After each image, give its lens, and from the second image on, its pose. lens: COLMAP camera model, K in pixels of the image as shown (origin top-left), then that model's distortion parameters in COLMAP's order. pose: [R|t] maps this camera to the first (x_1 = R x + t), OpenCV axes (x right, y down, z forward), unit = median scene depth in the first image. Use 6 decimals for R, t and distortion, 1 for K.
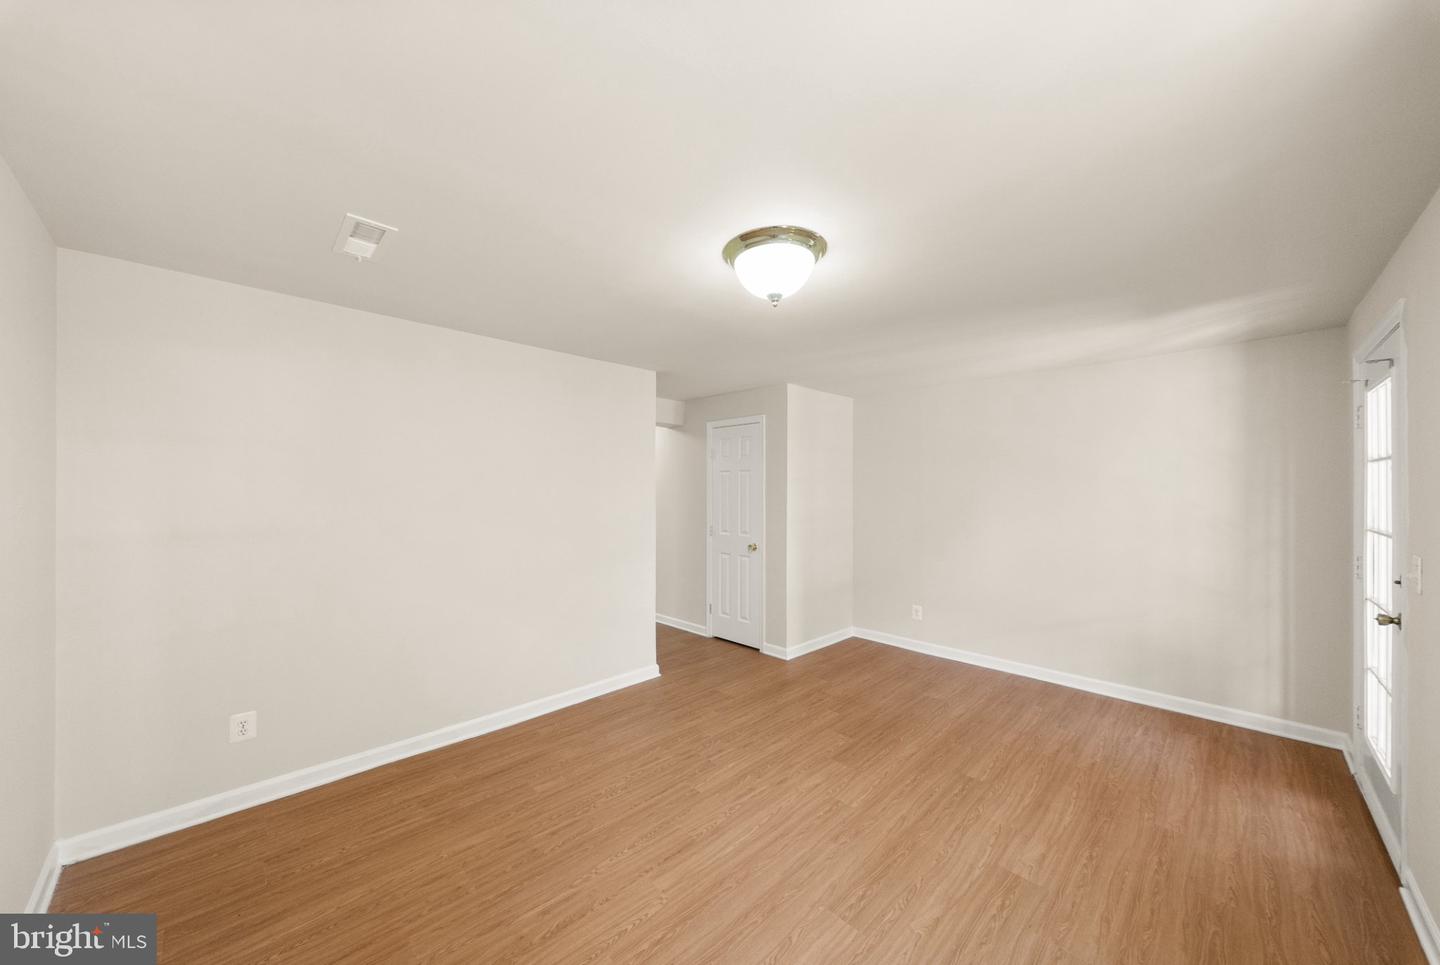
lens RADIAL K [[509.9, 0, 714.1], [0, 509.9, 487.3], [0, 0, 1]] dist [0.009973, -0.003993]
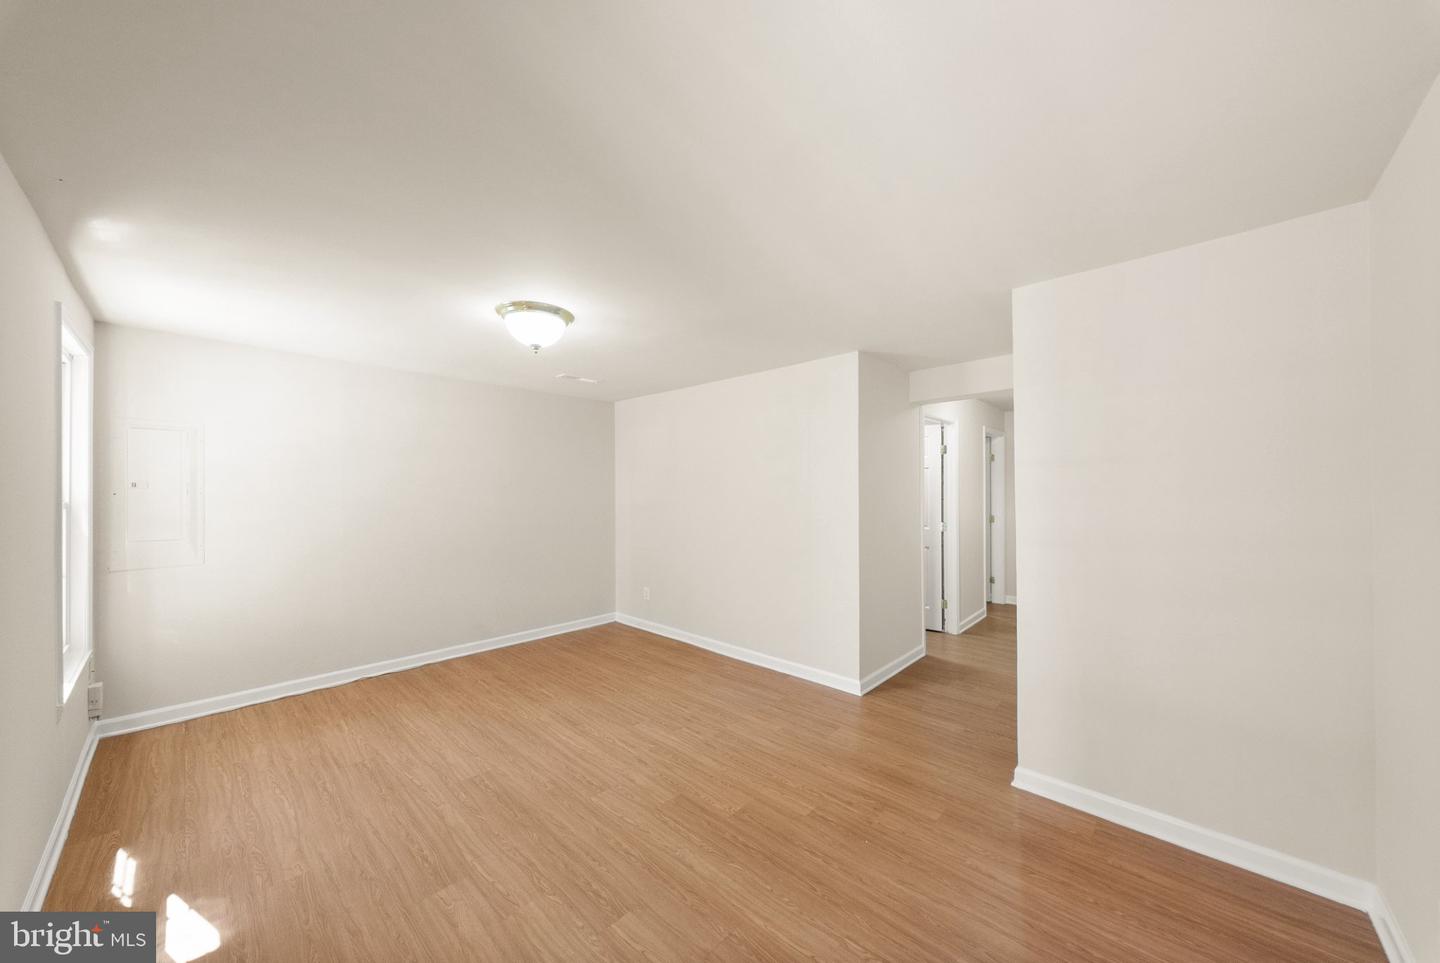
lens RADIAL K [[509.9, 0, 722.3], [0, 509.9, 489.5], [0, 0, 1]] dist [0.009973, -0.003993]
pose [[0.042468, -0.000188, -0.999098, 1.115941], [0.006314, 0.999980, 0.000081, 0.014331], [0.999078, -0.006312, 0.042469, 1.051950]]
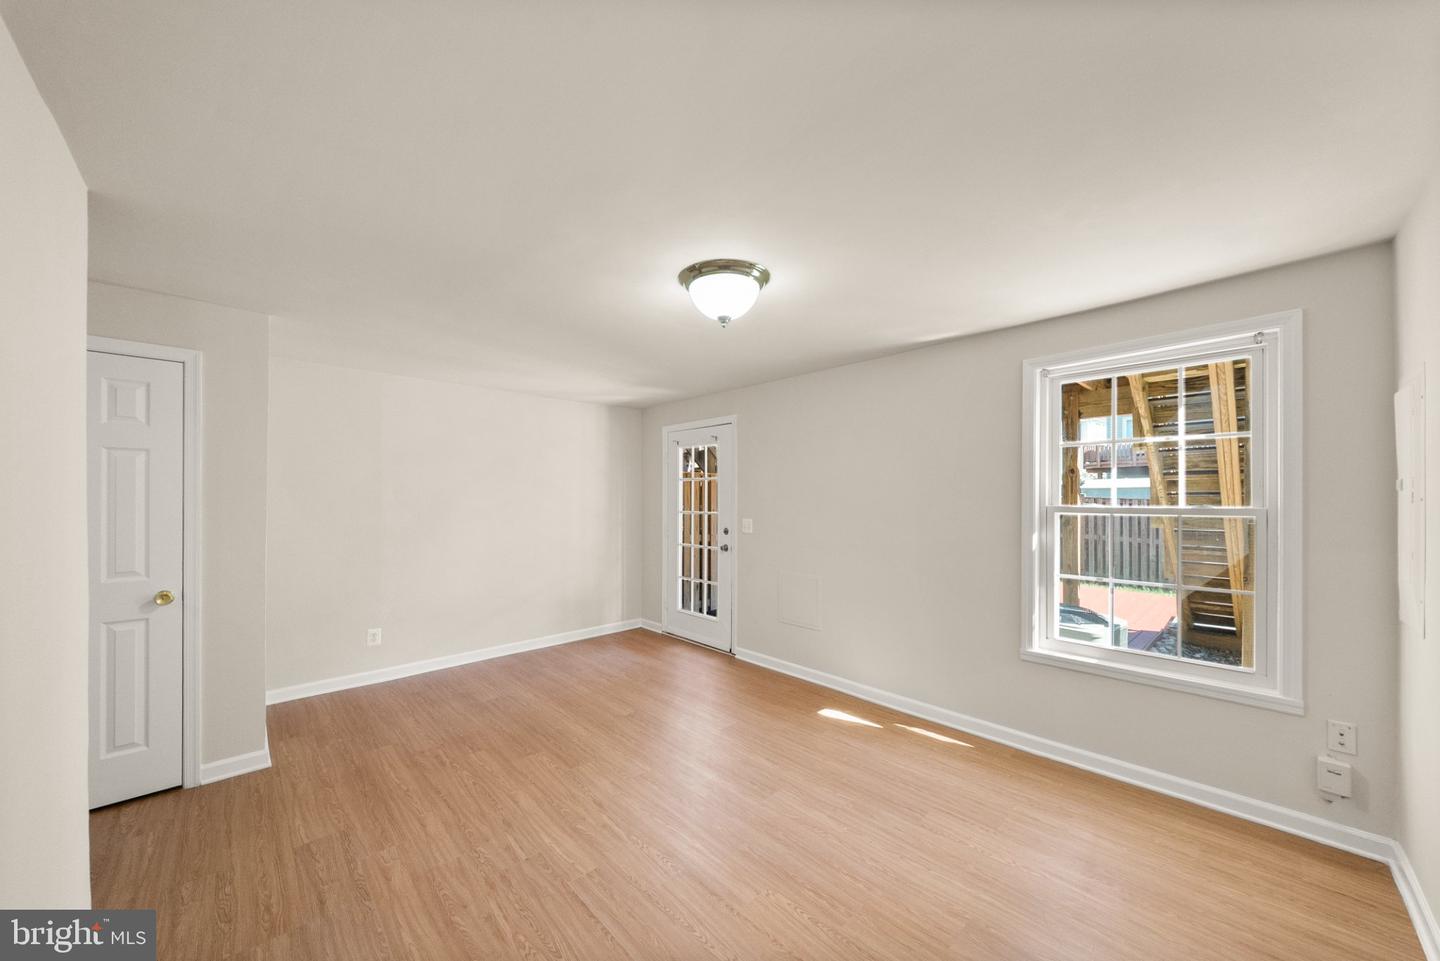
lens RADIAL K [[509.9, 0, 712.5], [0, 509.9, 490.1], [0, 0, 1]] dist [0.009973, -0.003993]
pose [[0.023450, 0.011349, 0.999661, -0.744714], [-0.006773, 0.999914, -0.011193, 0.014783], [-0.999702, -0.006508, 0.023525, 0.725744]]
